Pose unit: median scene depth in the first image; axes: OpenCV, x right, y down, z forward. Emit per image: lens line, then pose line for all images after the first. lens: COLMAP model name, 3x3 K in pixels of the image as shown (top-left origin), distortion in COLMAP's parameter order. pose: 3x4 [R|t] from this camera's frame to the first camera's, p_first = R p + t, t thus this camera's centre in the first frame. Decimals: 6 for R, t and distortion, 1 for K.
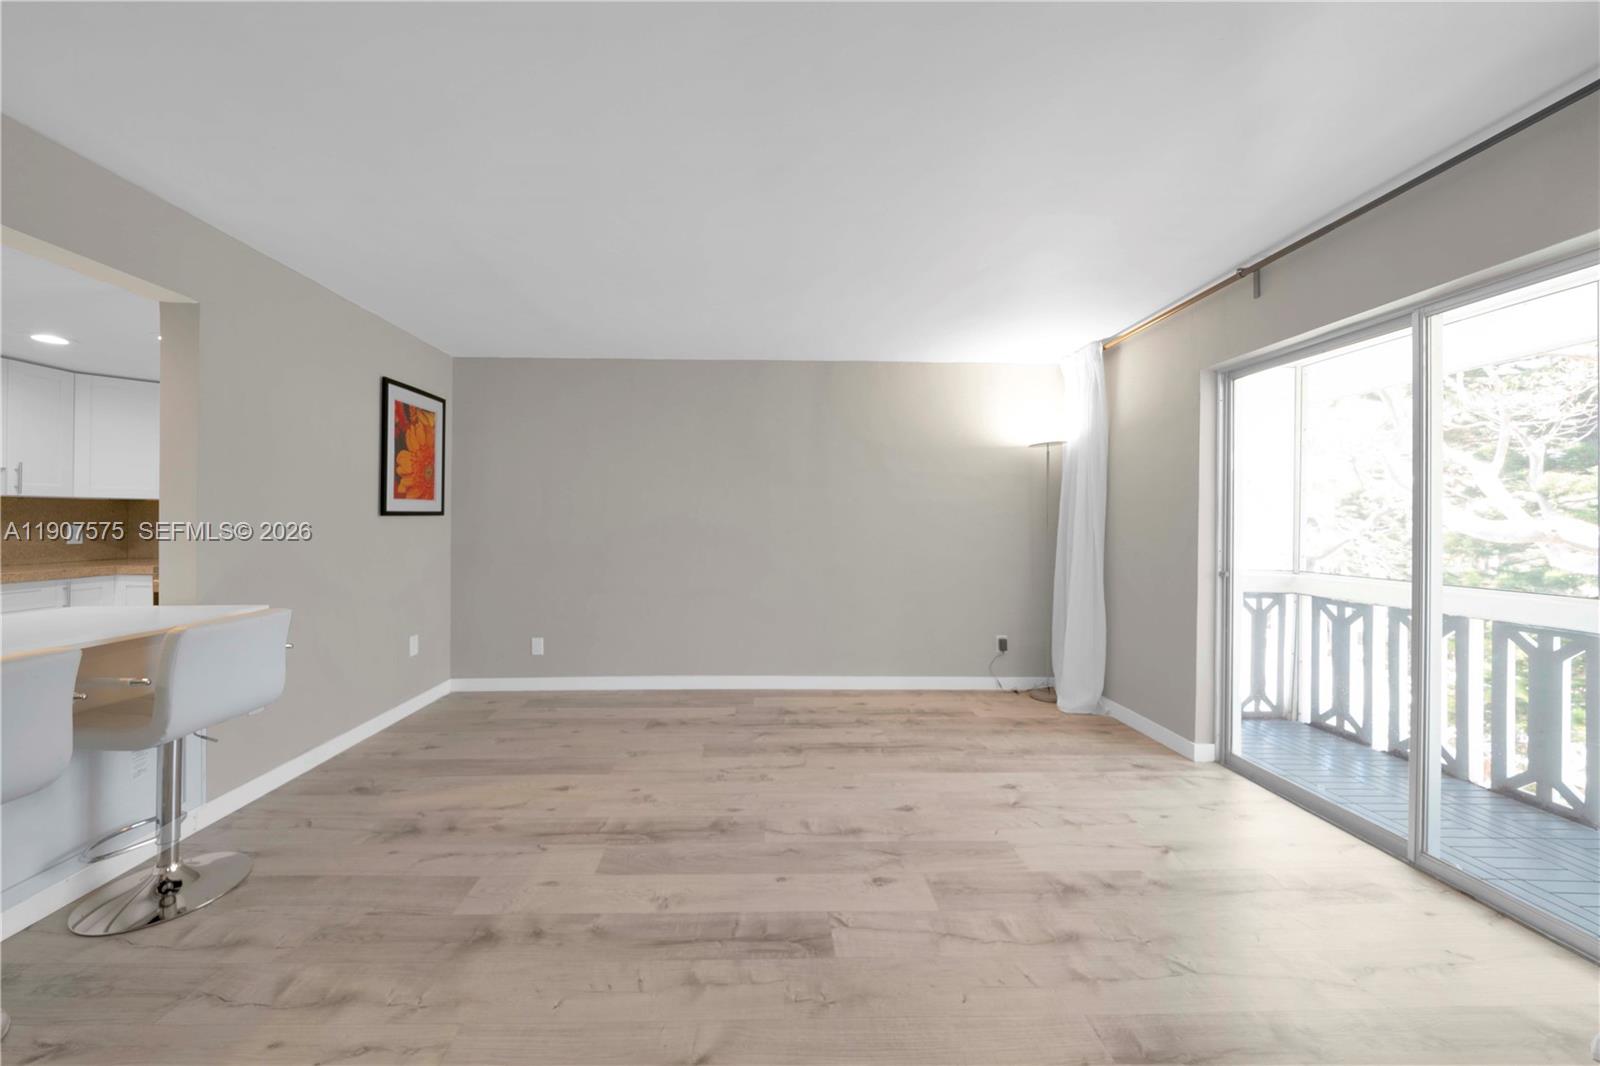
lens RADIAL K [[558.6, 0, 767.8], [0, 558.6, 520.5], [0, 0, 1]] dist [-0.001924, -0.000219]
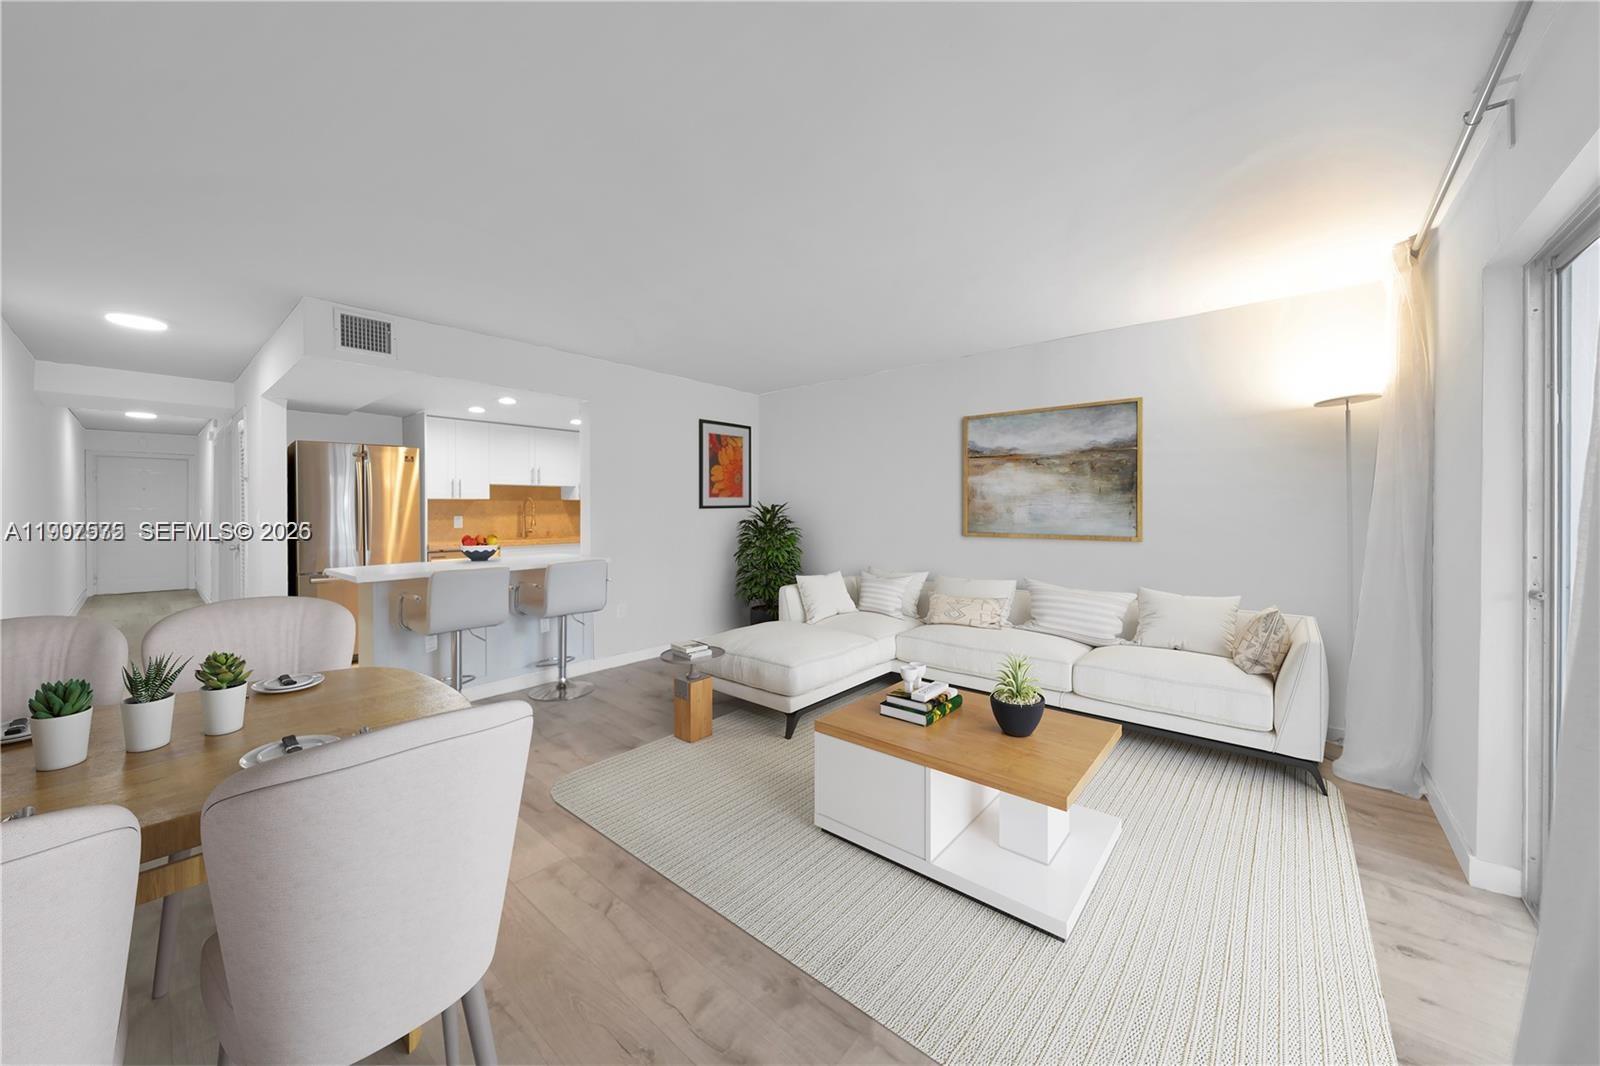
lens RADIAL K [[558.6, 0, 796.7], [0, 558.6, 512.2], [0, 0, 1]] dist [-0.001924, -0.000219]
pose [[0.749371, -0.003455, -0.662141, 0.703647], [0.003544, 0.999993, -0.001207, 0.005517], [0.662141, -0.001442, 0.749378, 0.018579]]
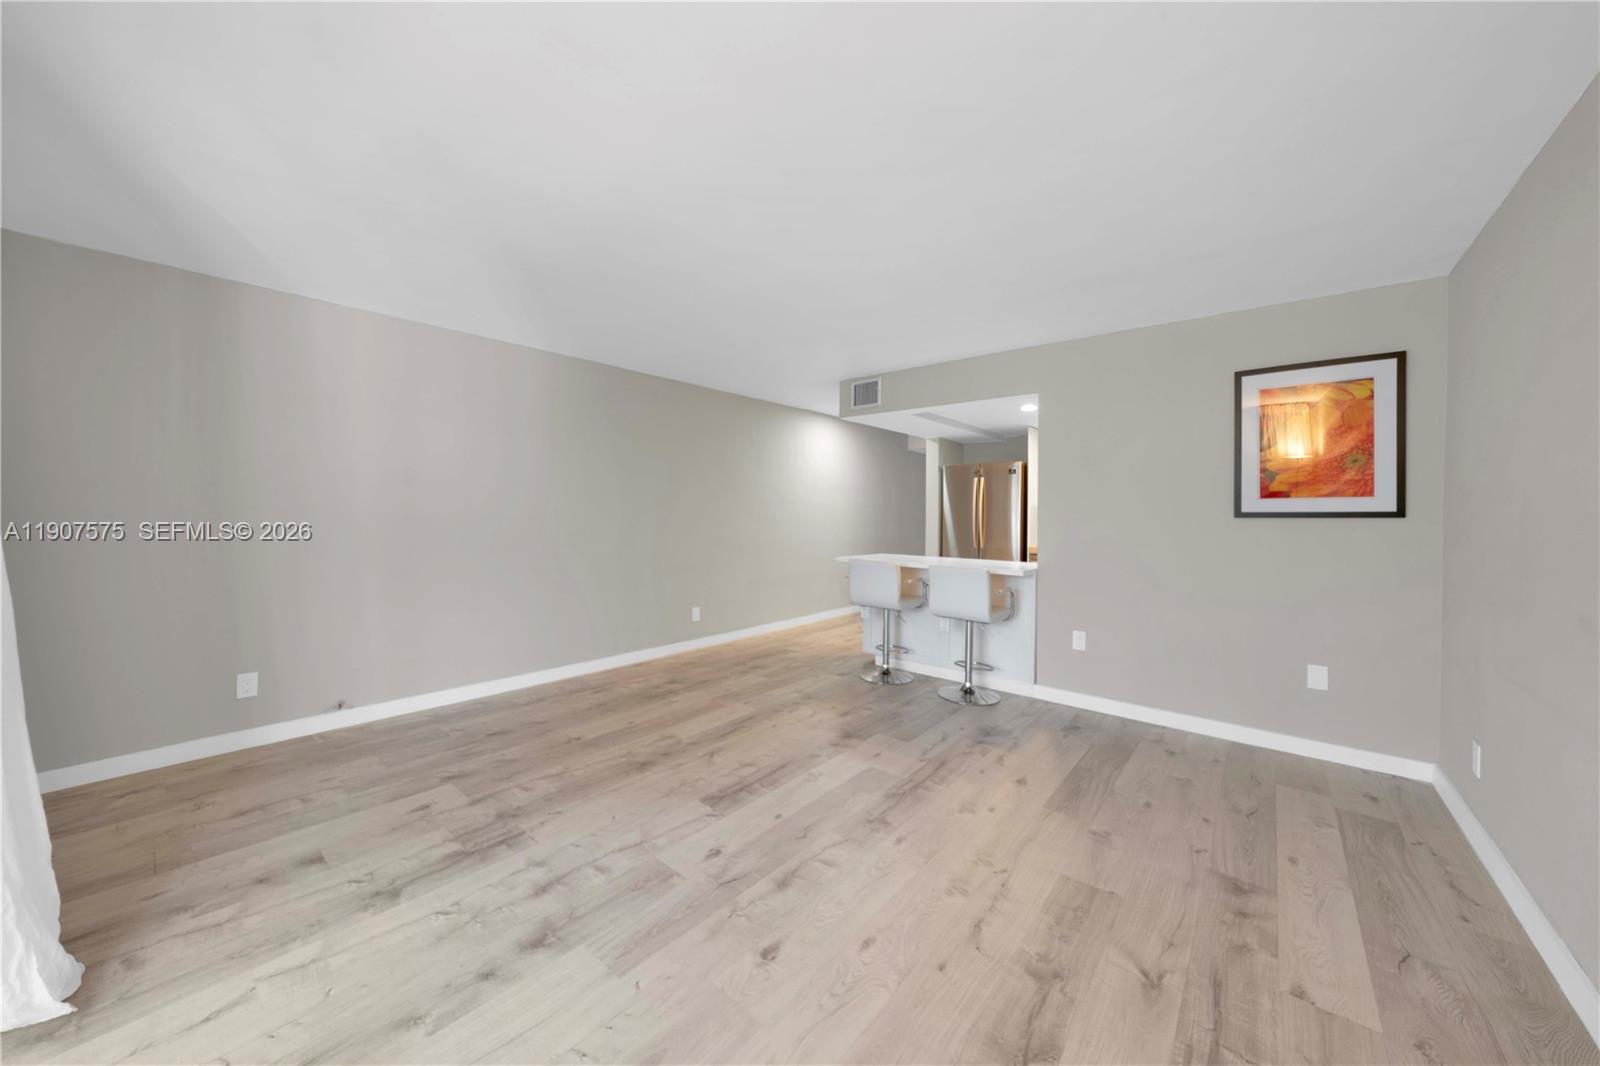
lens RADIAL K [[558.6, 0, 788.9], [0, 558.6, 523.6], [0, 0, 1]] dist [-0.001924, -0.000219]
pose [[-0.660527, 0.002348, -0.750799, 0.698793], [-0.015140, 0.999750, 0.016447, -0.002358], [0.750650, 0.022231, -0.660326, 1.384953]]
